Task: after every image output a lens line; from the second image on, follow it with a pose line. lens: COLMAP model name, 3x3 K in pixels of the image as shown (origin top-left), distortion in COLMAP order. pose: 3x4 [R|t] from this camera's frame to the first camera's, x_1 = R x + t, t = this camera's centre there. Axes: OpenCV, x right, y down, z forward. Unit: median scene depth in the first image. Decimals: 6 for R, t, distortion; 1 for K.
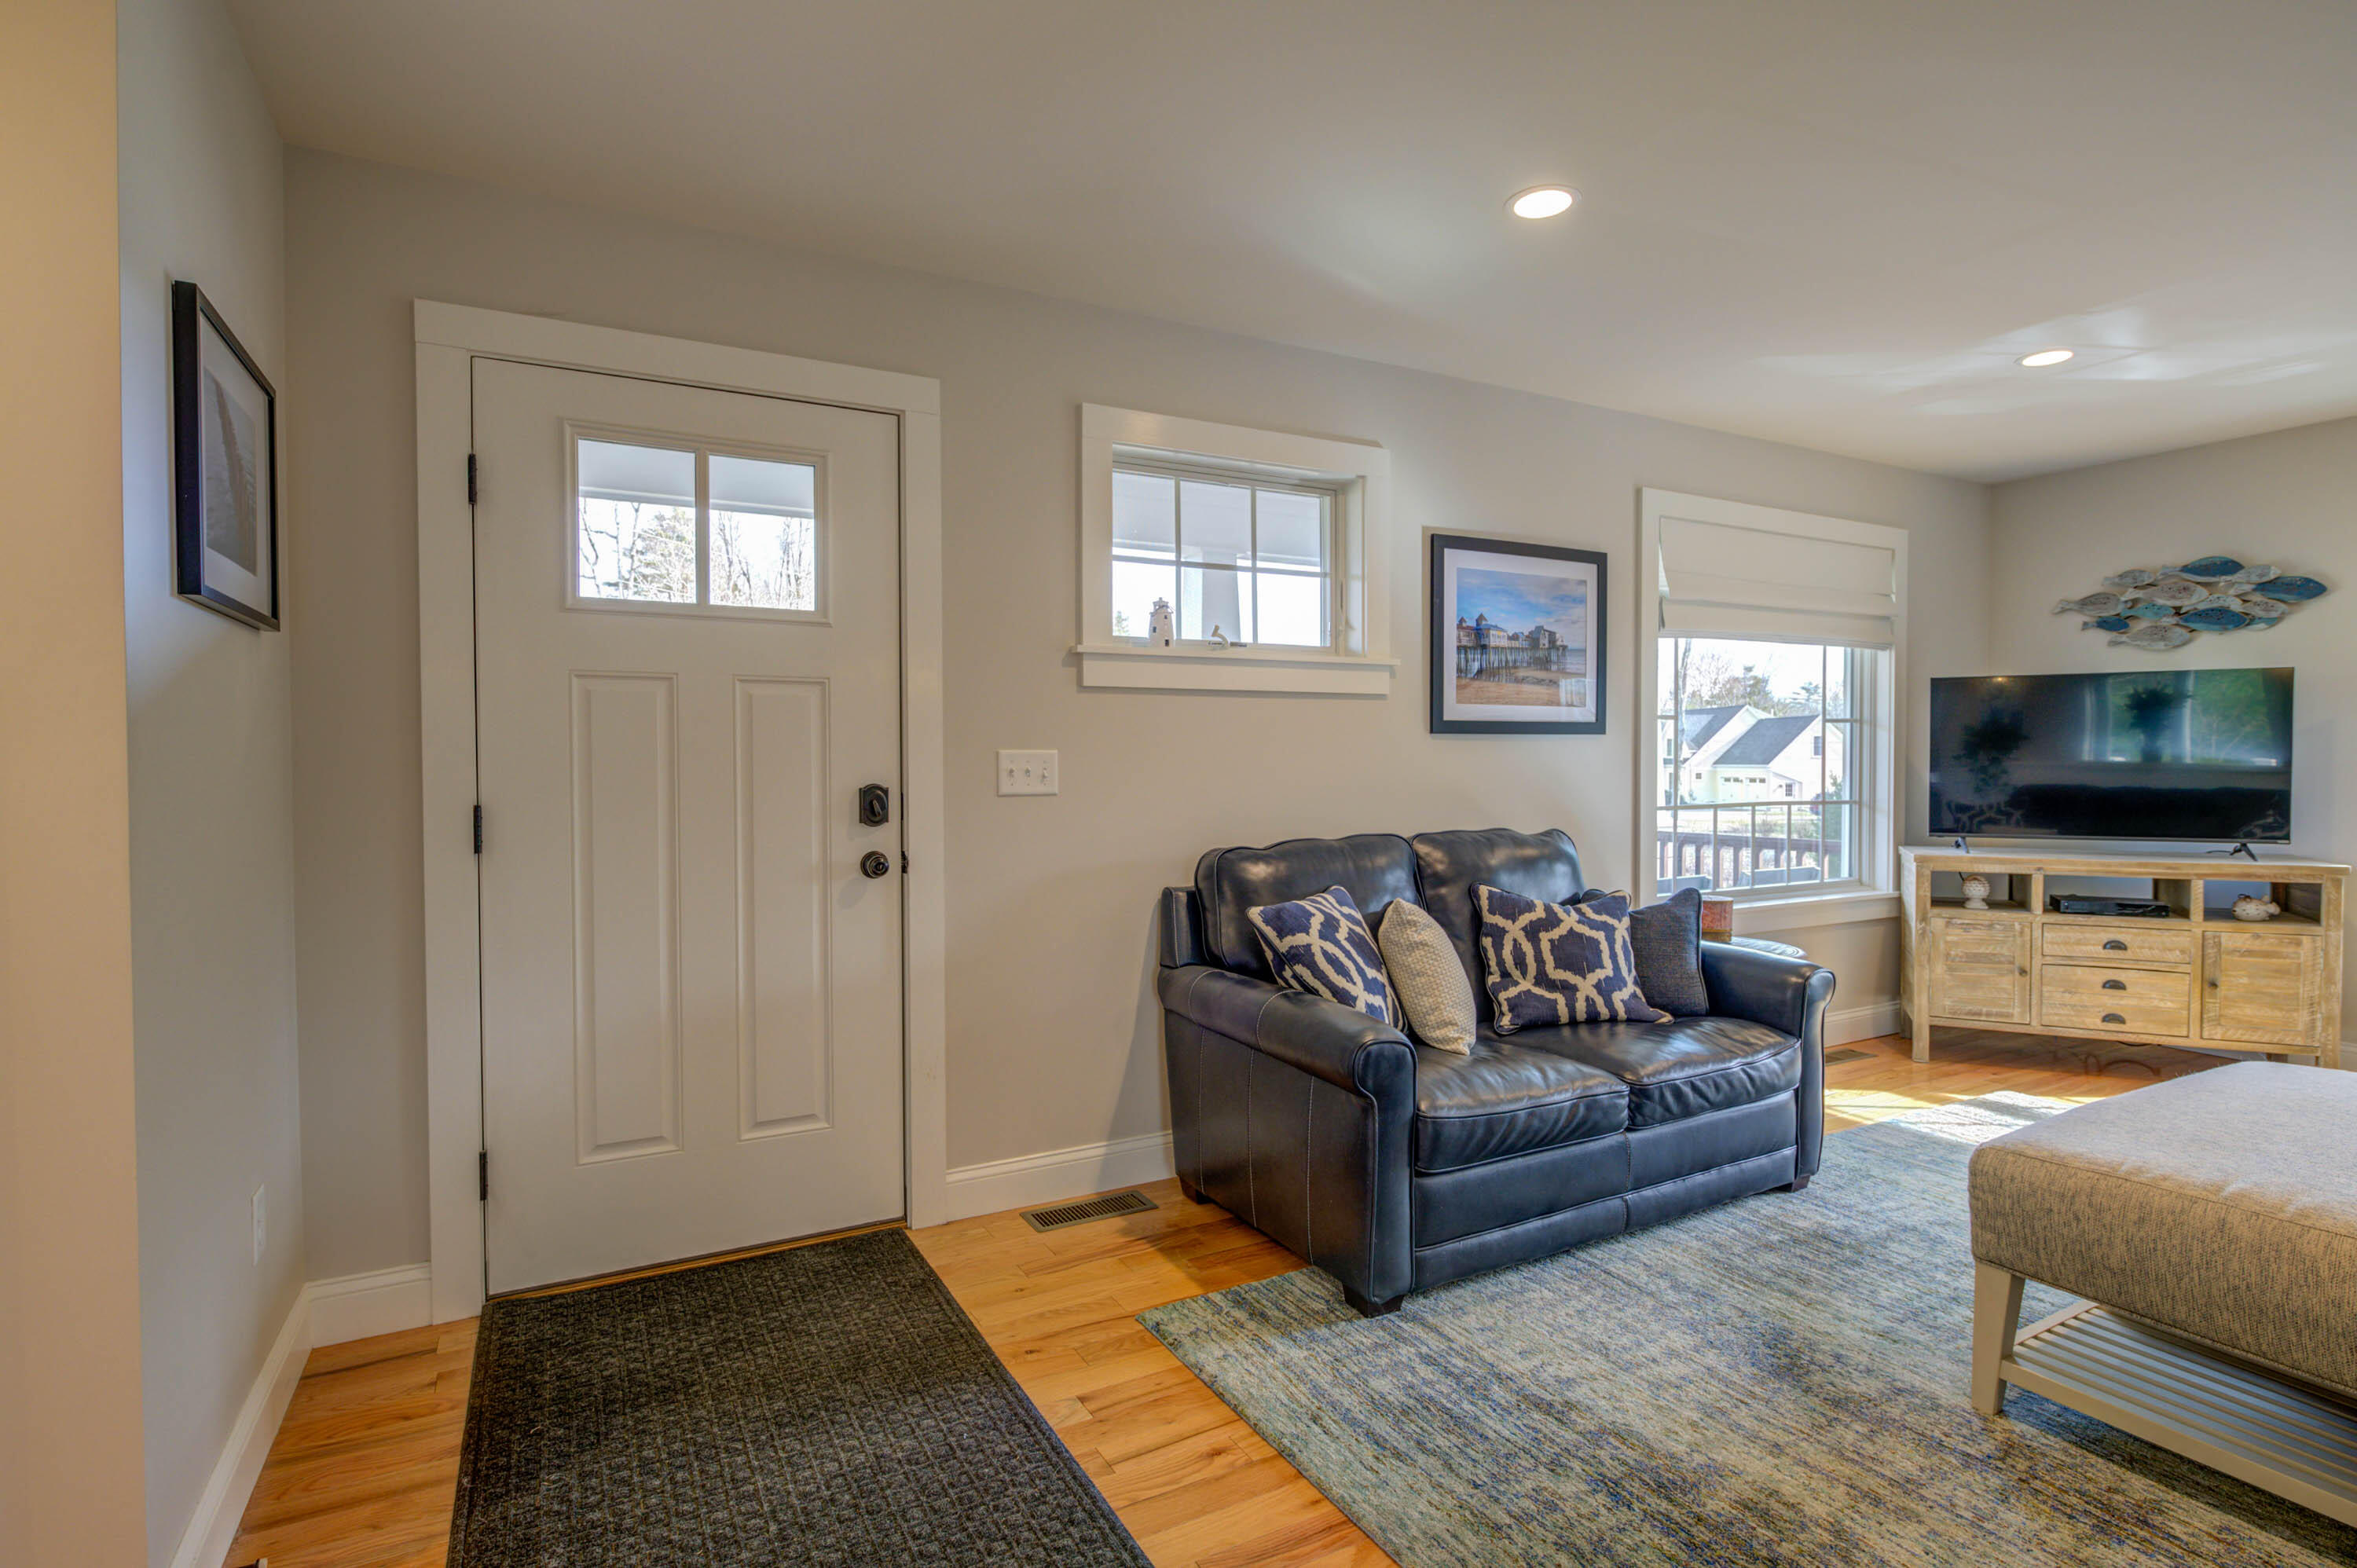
lens RADIAL K [[1150.8, 0, 1178.5], [0, 1150.8, 784.0], [0, 0, 1]] dist [-0.000058, -0.001040]
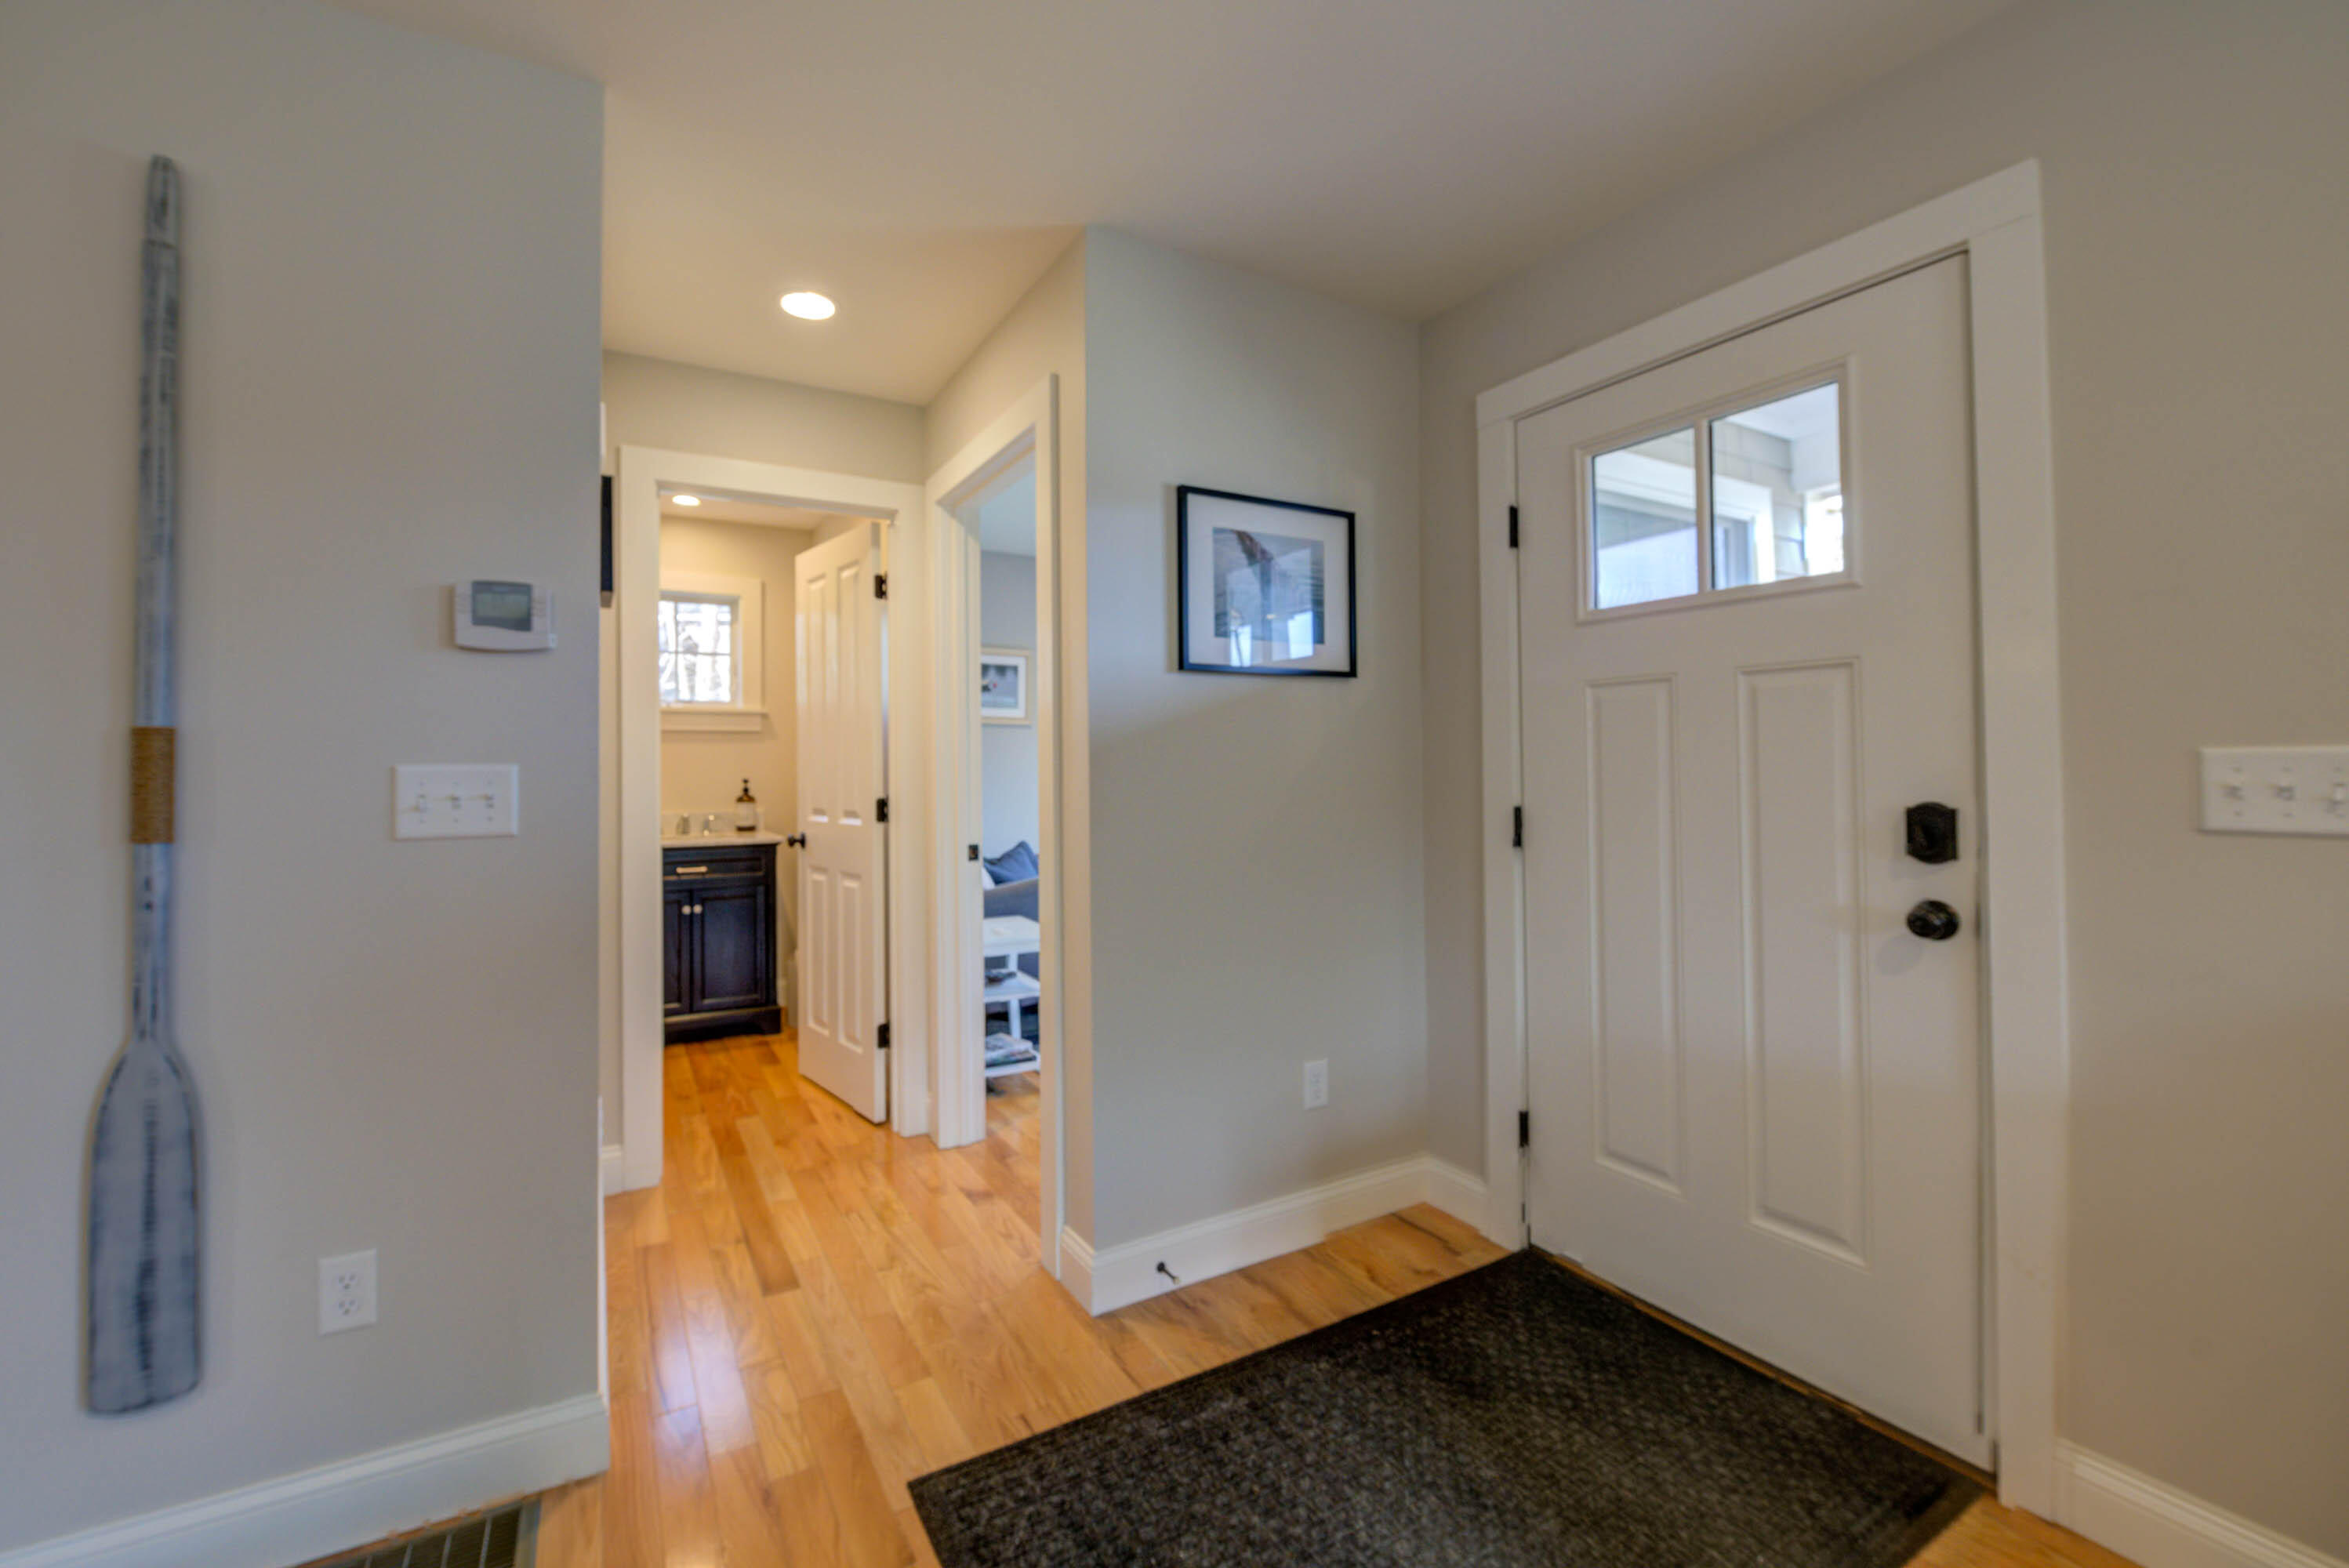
lens RADIAL K [[974.6, 0, 1174.5], [0, 974.6, 784.0], [0, 0, 1]] dist [0.001018, -0.007420]
pose [[0.034454, 0.012517, -0.999328, 0.273115], [-0.019572, 0.999738, 0.011847, -0.008163], [0.999215, 0.019150, 0.034690, 0.477317]]
